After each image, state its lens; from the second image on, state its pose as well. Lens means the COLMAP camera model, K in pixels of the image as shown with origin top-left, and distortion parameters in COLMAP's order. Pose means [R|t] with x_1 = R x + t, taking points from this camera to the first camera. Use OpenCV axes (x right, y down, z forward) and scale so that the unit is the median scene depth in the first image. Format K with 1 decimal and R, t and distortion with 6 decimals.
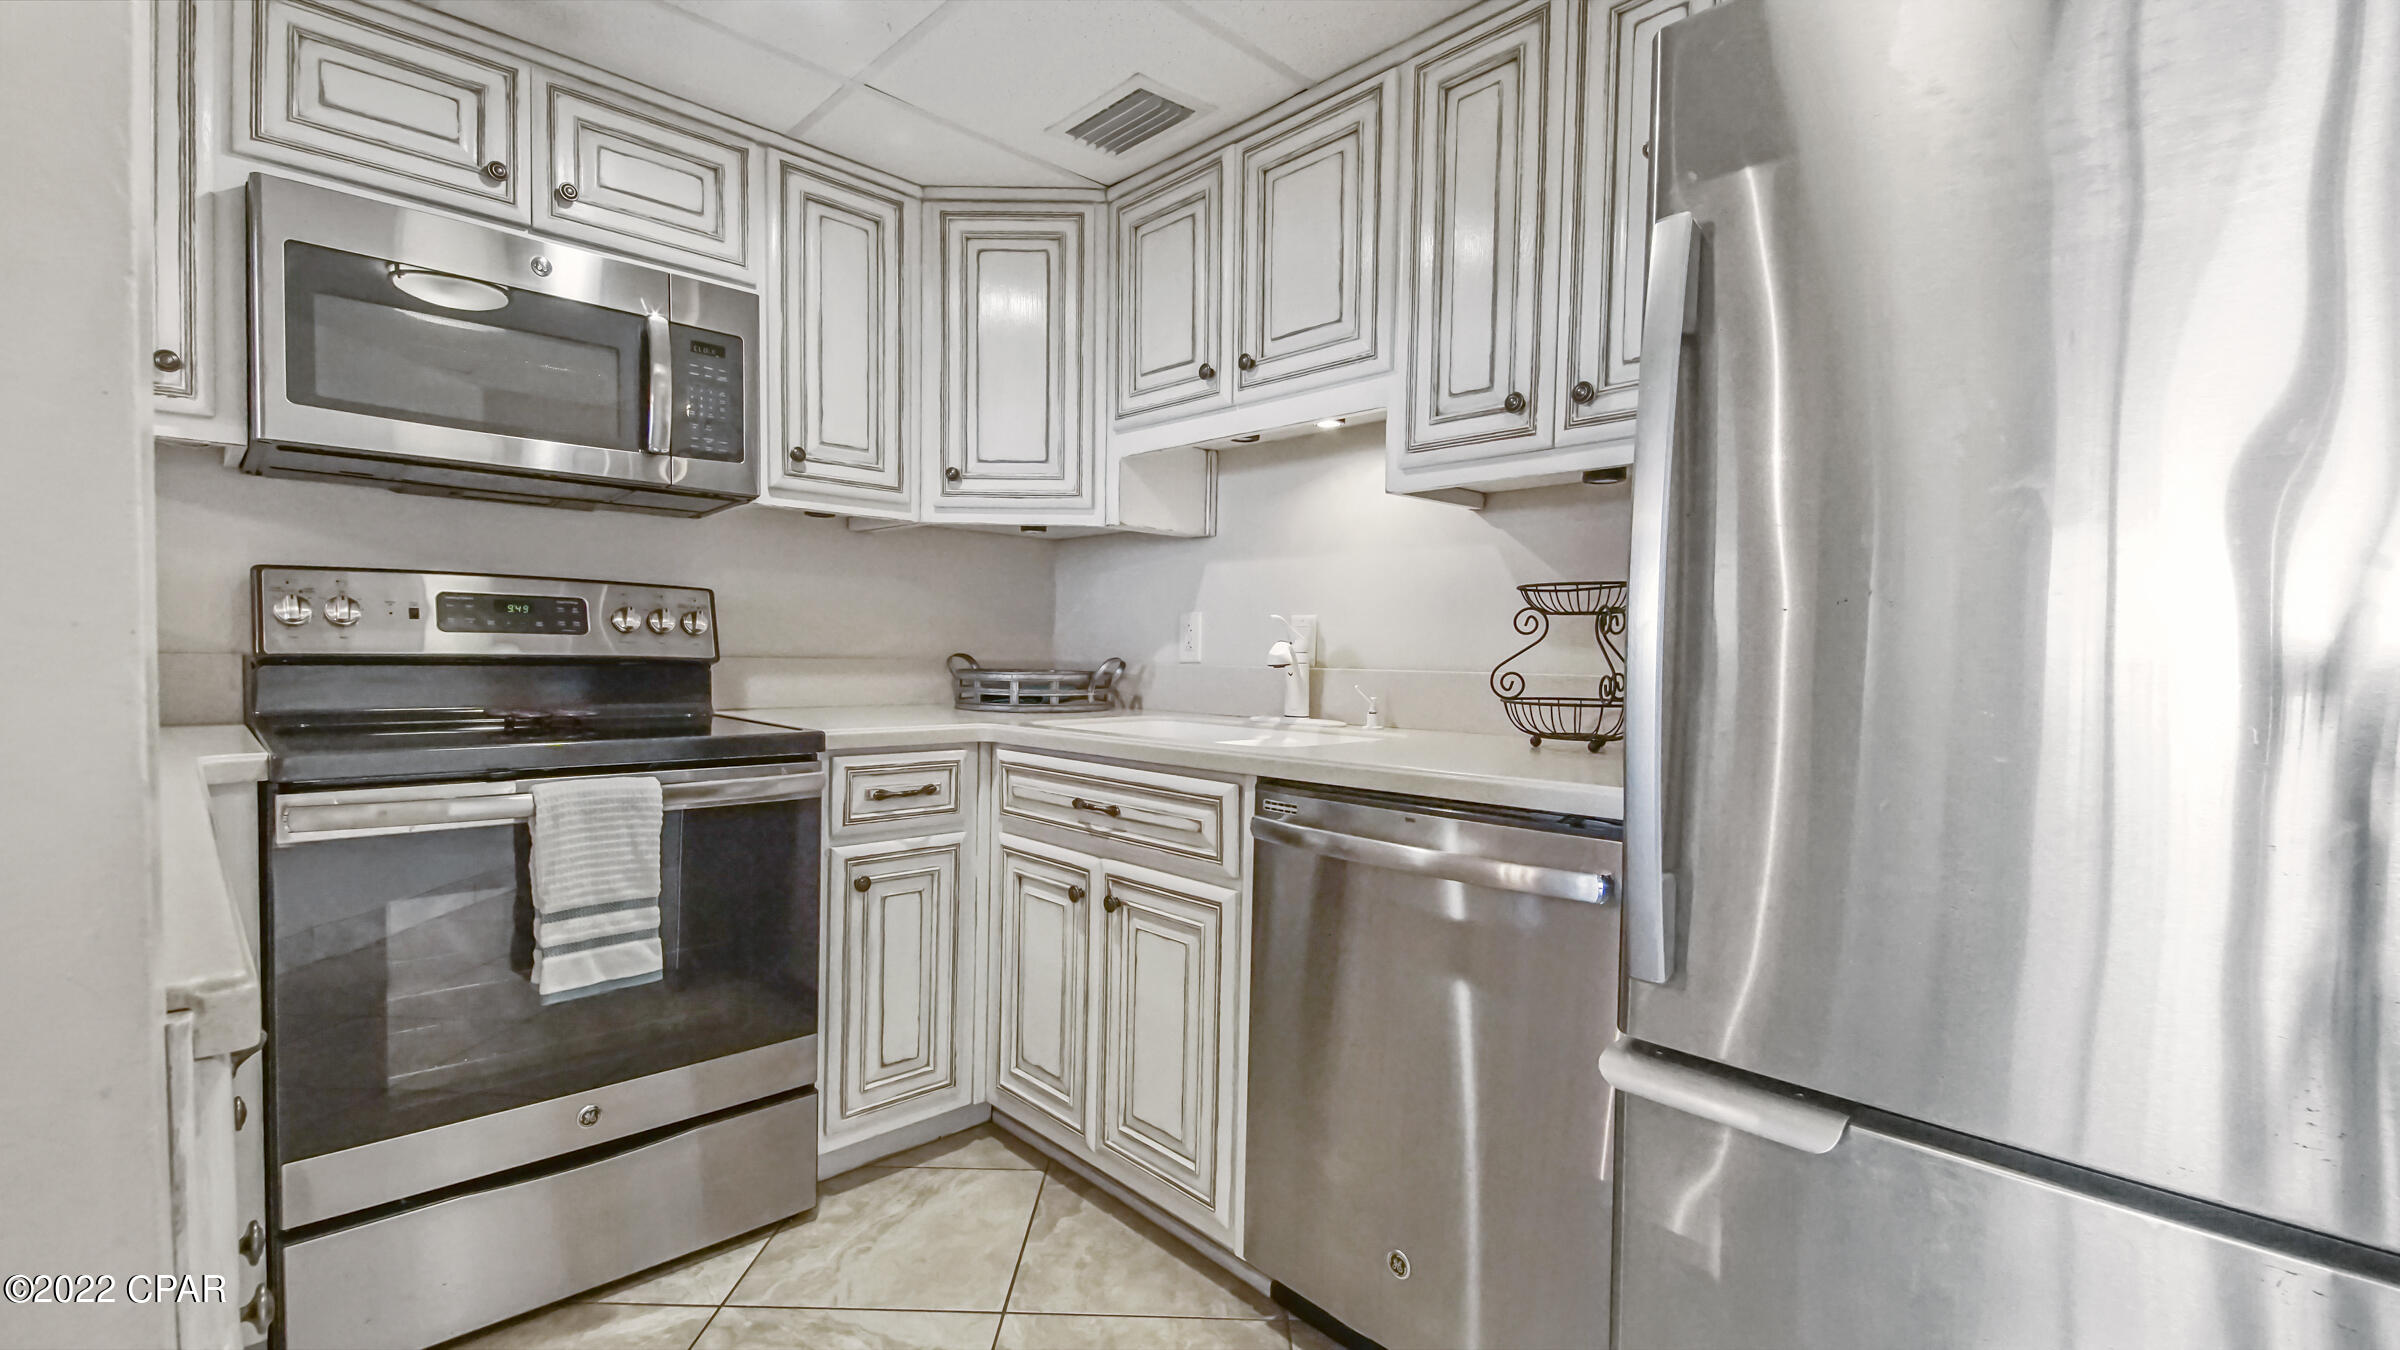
lens RADIAL K [[1034.8, 0, 1197.9], [0, 1034.8, 687.4], [0, 0, 1]] dist [0.014581, -0.005192]
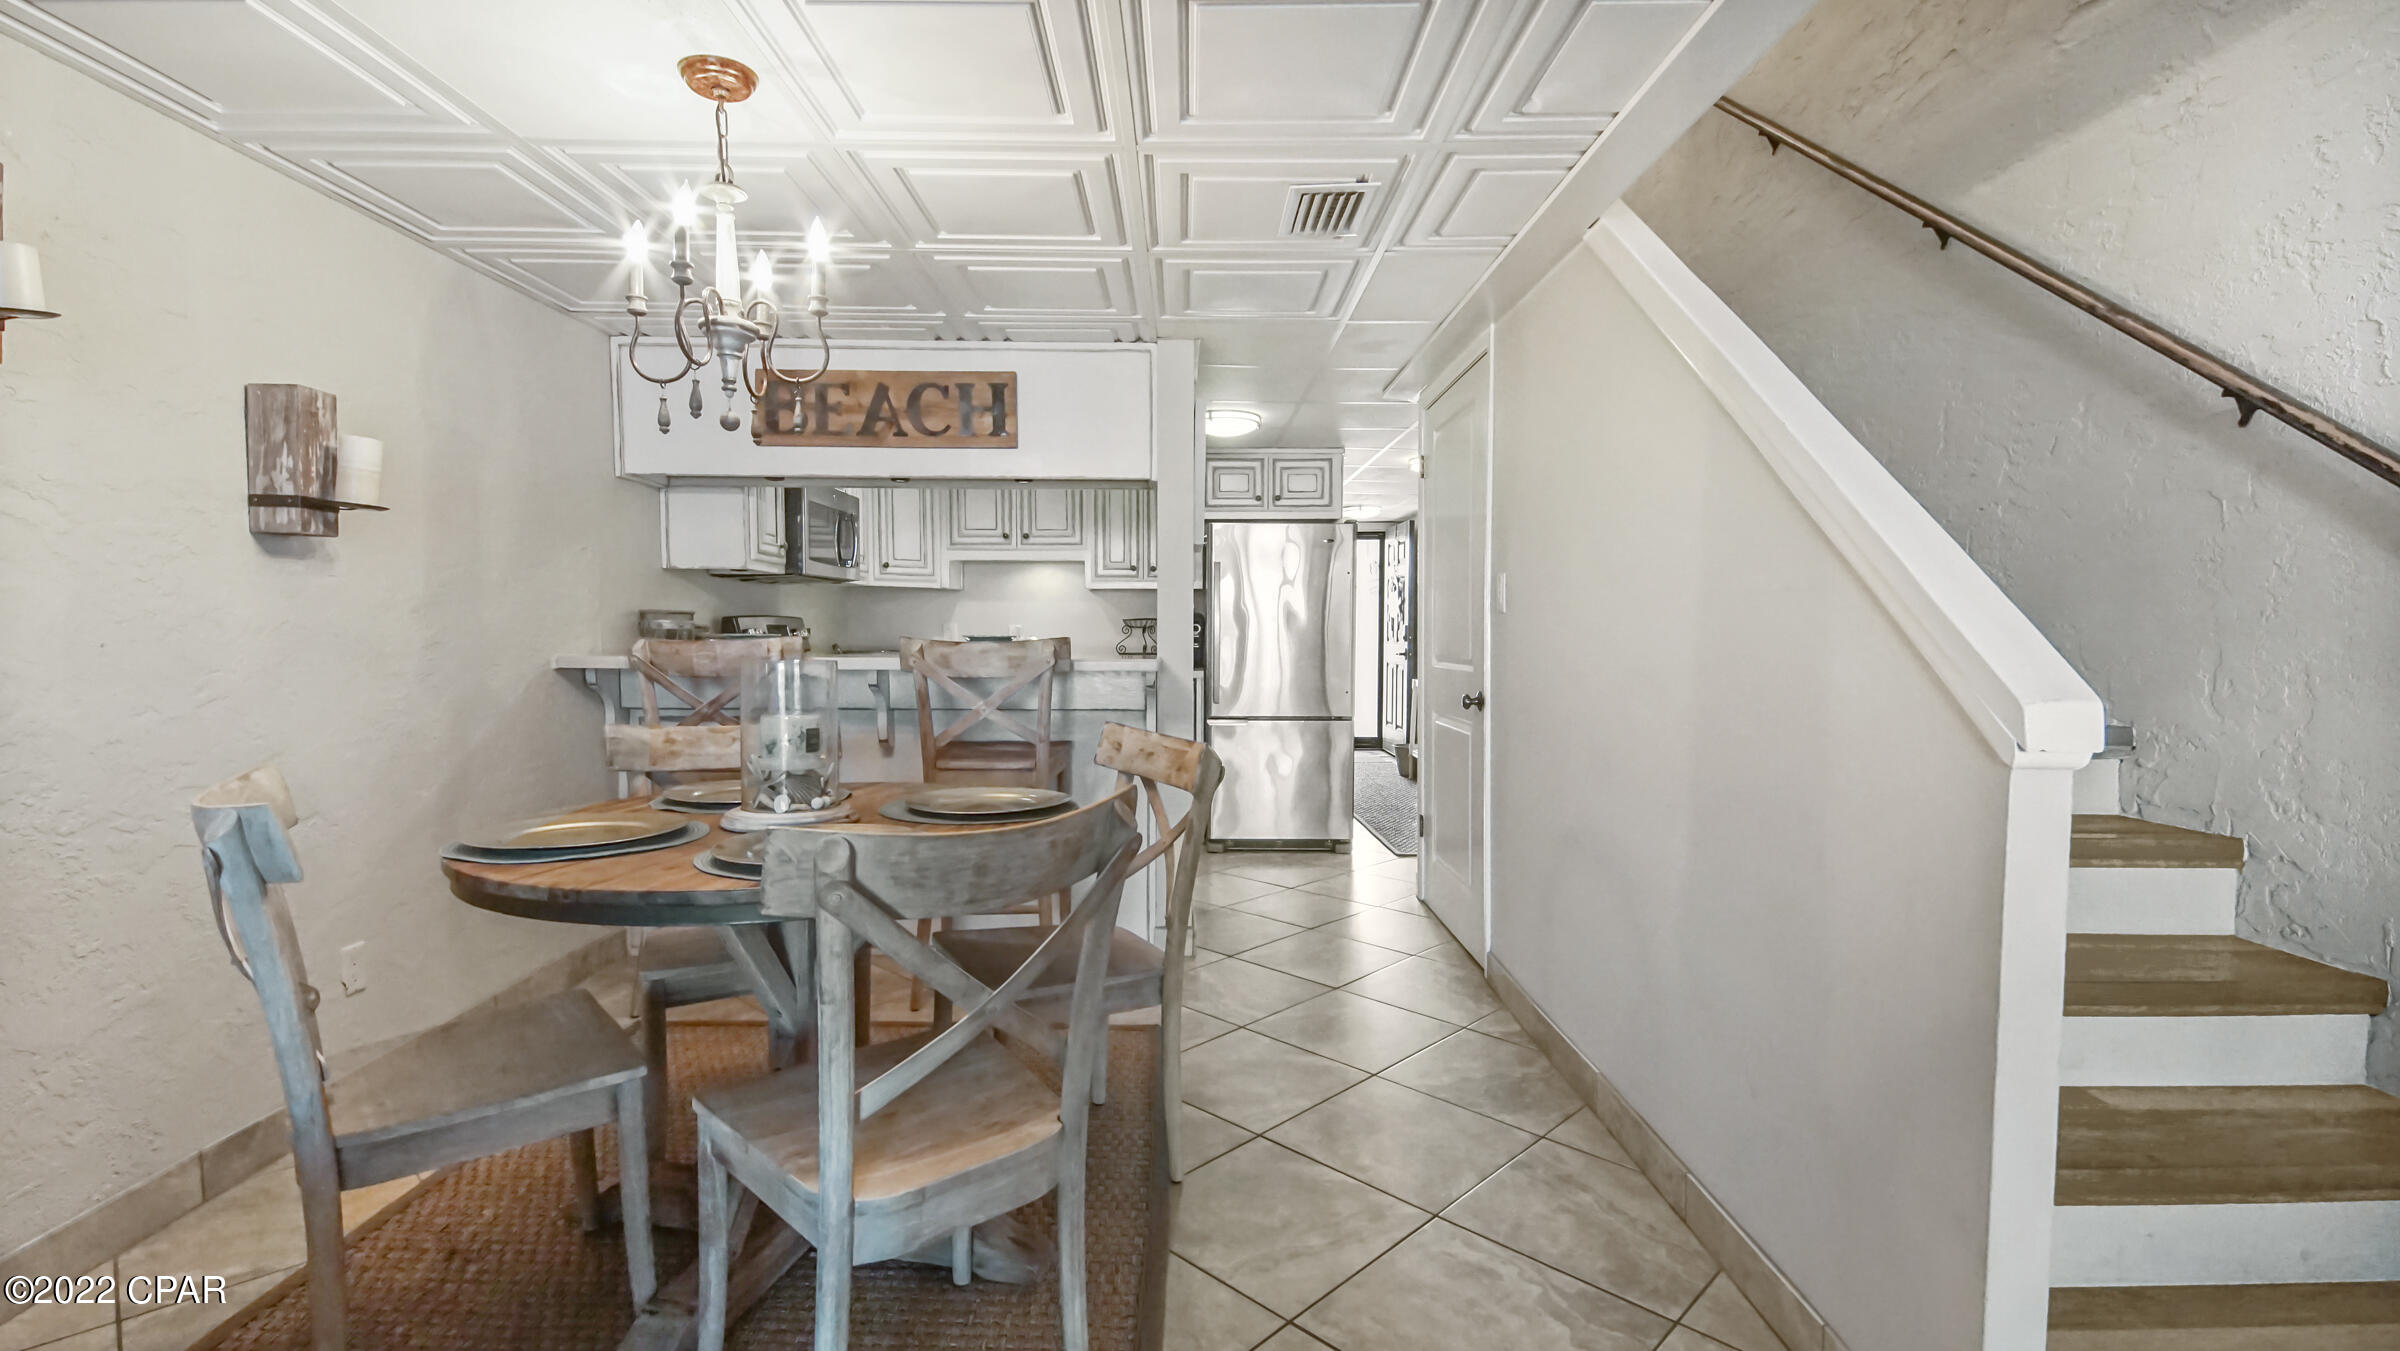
lens RADIAL K [[1034.8, 0, 1209.7], [0, 1034.8, 682.9], [0, 0, 1]] dist [0.014581, -0.005192]
pose [[0.677991, -0.054492, 0.733048, -1.576677], [0.034820, 0.998510, 0.042021, -0.019891], [-0.734245, -0.002965, 0.678878, -1.173049]]
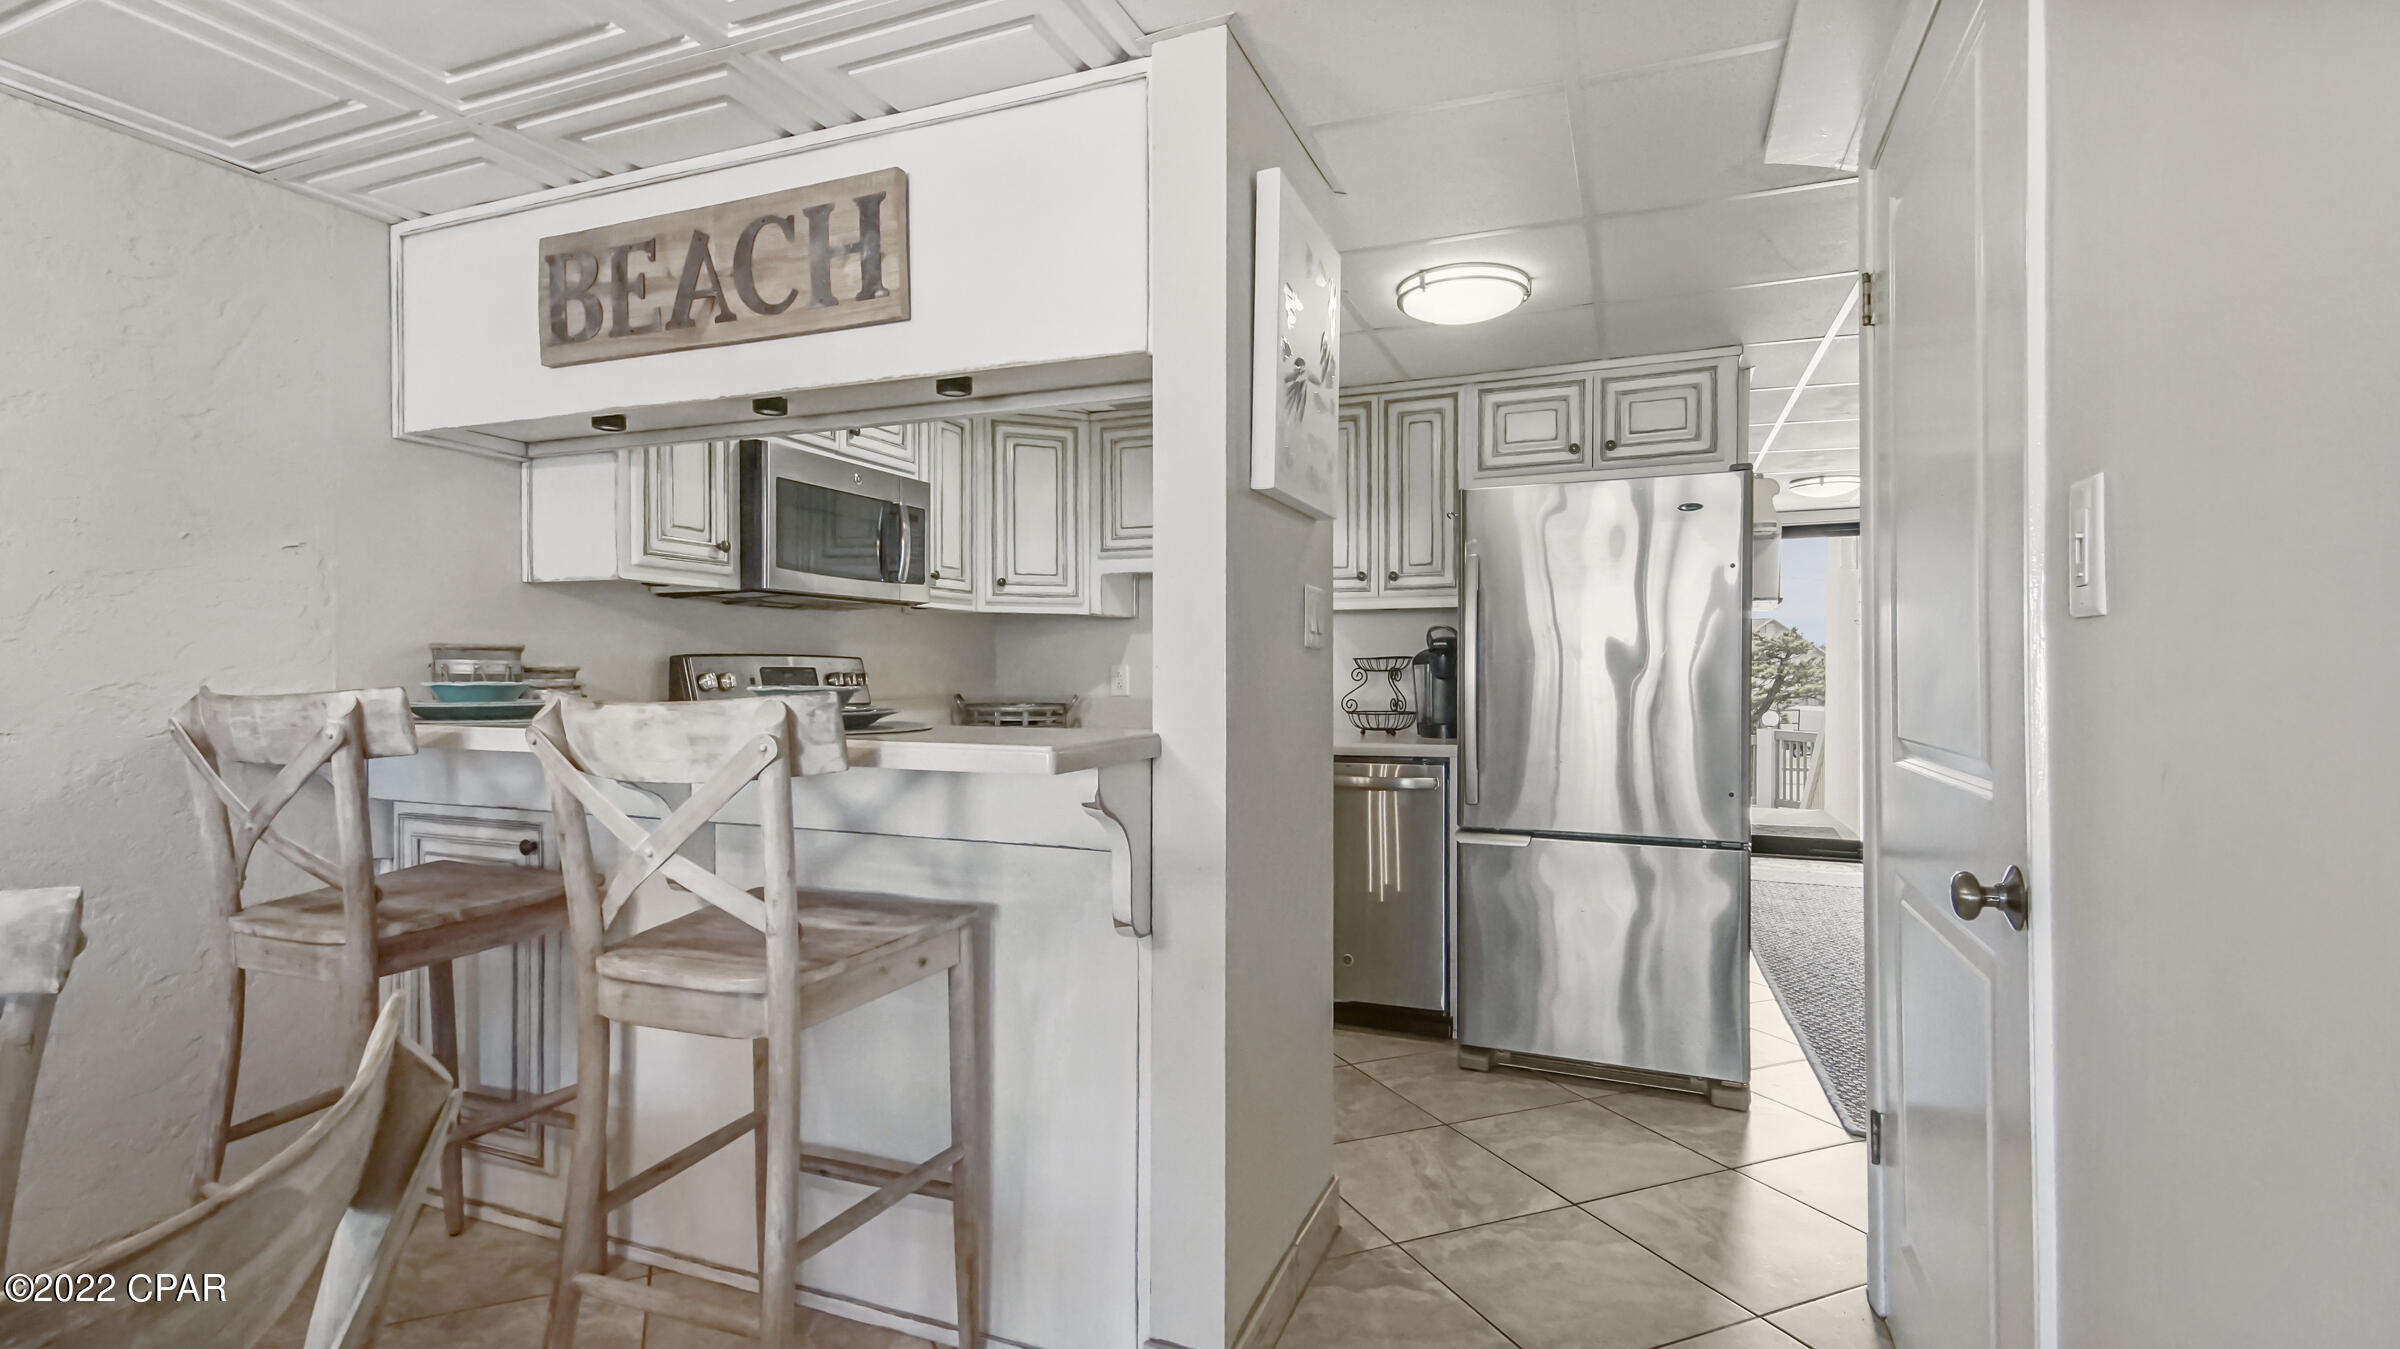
lens RADIAL K [[1119.6, 0, 1190.1], [0, 1119.6, 673.9], [0, 0, 1]] dist [0.024729, -0.006821]
pose [[0.914196, -0.017279, 0.404905, -0.735241], [0.029071, 0.999313, -0.022992, -0.018878], [-0.404229, 0.032790, 0.914070, -0.751664]]
